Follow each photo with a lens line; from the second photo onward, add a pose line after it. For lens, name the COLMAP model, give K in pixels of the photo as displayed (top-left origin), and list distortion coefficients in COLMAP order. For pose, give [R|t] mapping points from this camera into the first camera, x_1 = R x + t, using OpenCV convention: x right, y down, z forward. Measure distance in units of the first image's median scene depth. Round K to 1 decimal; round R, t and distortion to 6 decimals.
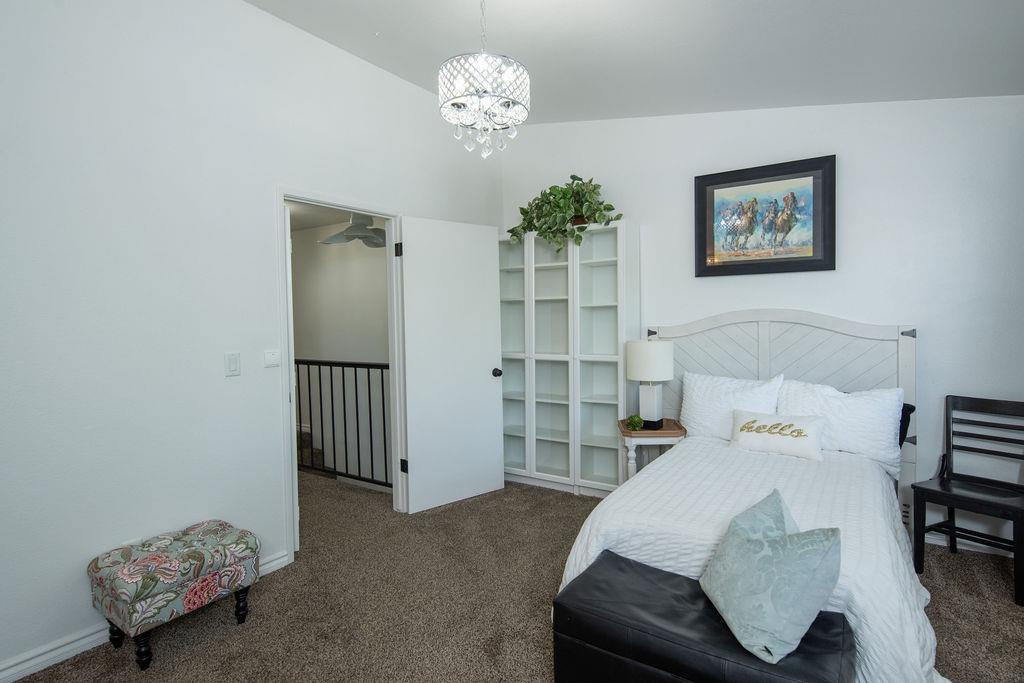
lens RADIAL K [[517.5, 0, 513.8], [0, 517.5, 337.2], [0, 0, 1]] dist [-0.011421, -0.001690]
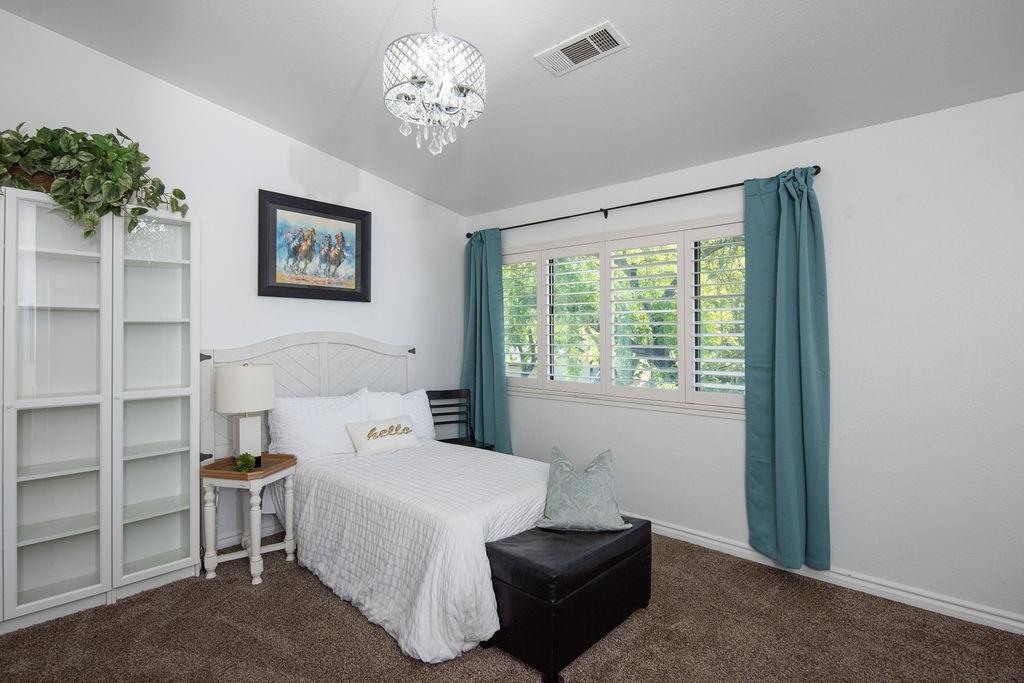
lens RADIAL K [[517.5, 0, 513.5], [0, 517.5, 338.7], [0, 0, 1]] dist [-0.011421, -0.001690]
pose [[0.136946, 0.015892, 0.990451, -0.540164], [0.043006, 0.998833, -0.021972, 0.001819], [-0.989645, 0.045604, 0.136102, 0.448307]]
